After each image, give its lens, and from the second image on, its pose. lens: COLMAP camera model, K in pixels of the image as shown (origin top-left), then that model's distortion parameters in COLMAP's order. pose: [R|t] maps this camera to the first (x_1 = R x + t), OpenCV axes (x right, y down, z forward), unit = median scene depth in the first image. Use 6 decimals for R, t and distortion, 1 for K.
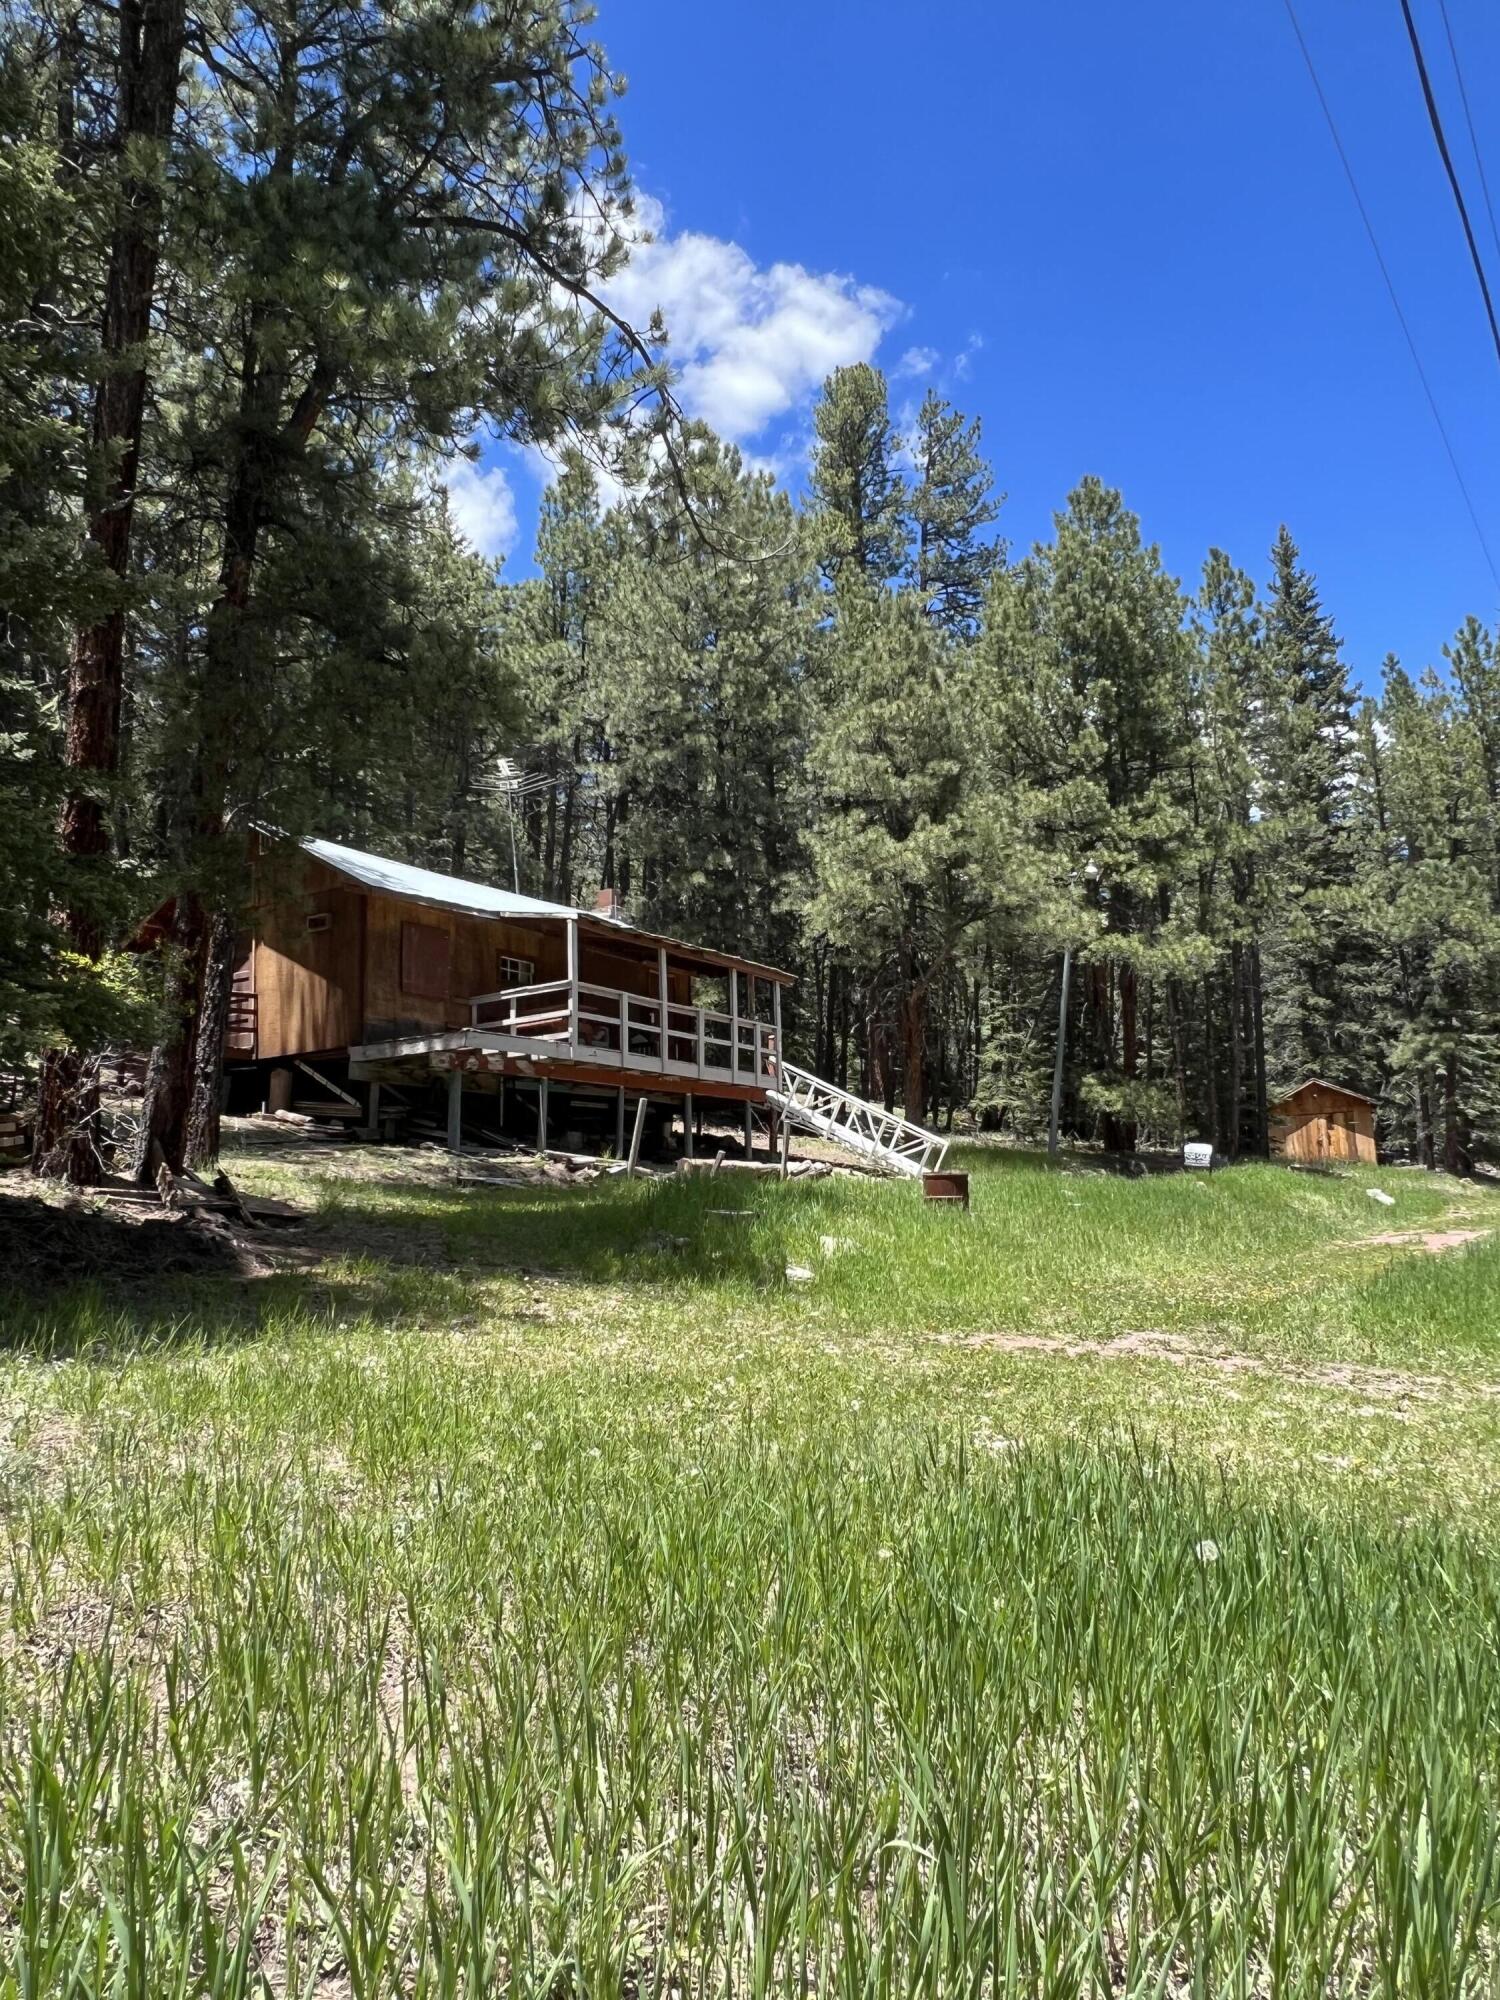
lens RADIAL K [[1377.7, 0, 757.4], [0, 1377.7, 1000.2], [0, 0, 1]] dist [0.011821, -0.000261]
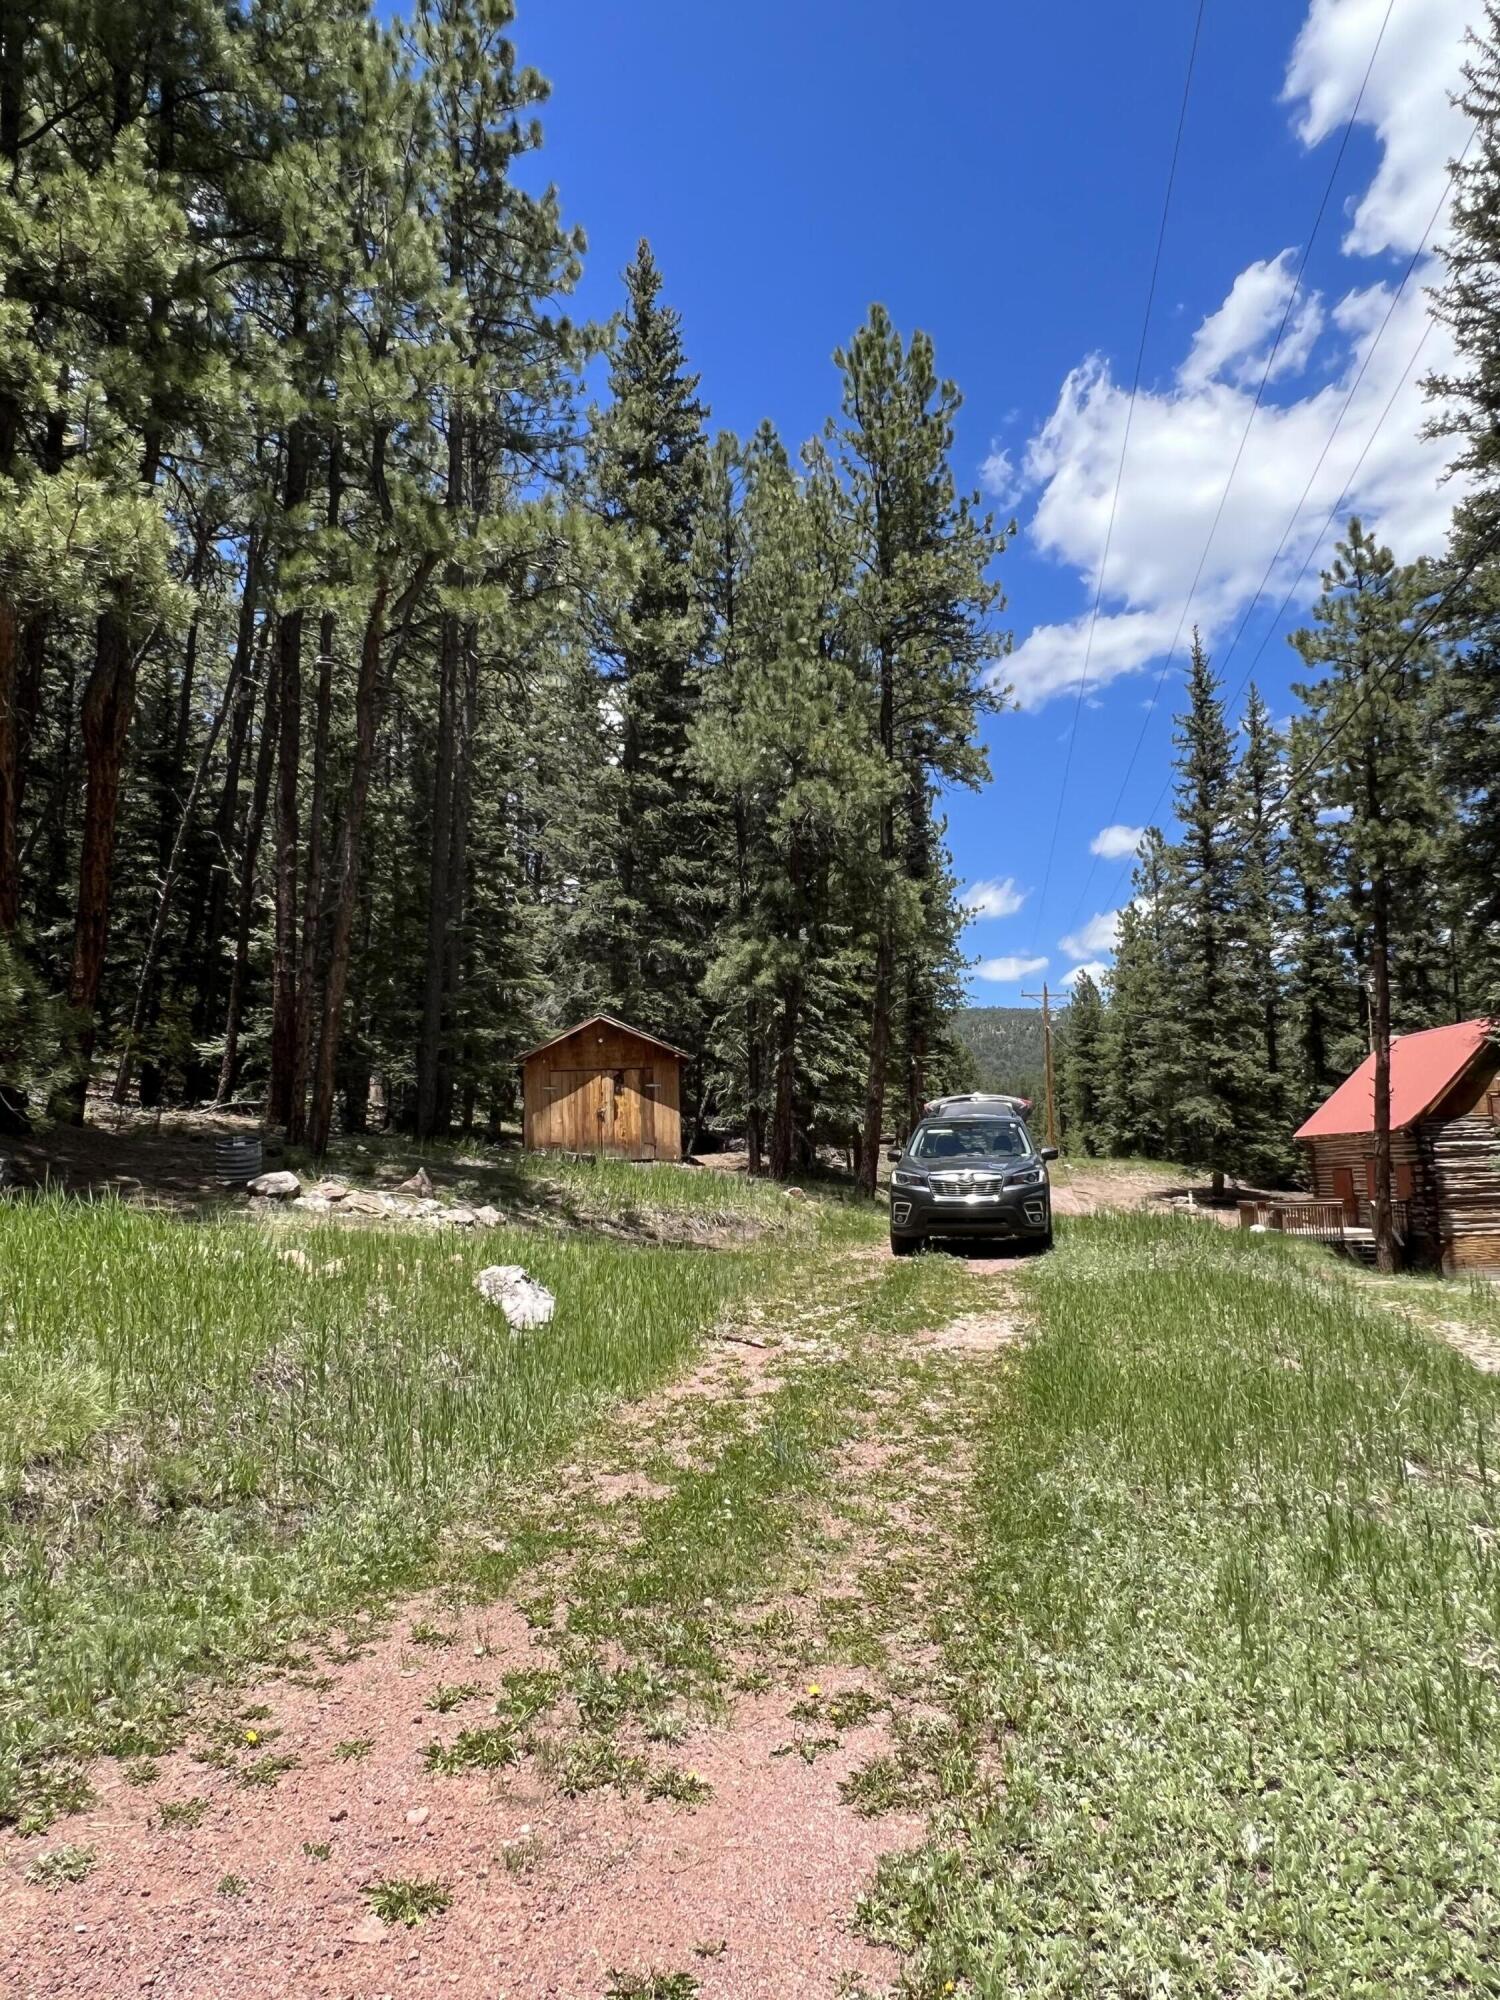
lens RADIAL K [[1377.7, 0, 748.0], [0, 1377.7, 1000.9], [0, 0, 1]] dist [0.011821, -0.000261]
pose [[0.912391, 0.066042, 0.403957, 0.213733], [-0.076580, 0.997014, 0.009968, 0.040284], [-0.402093, -0.040029, 0.914724, 0.404218]]
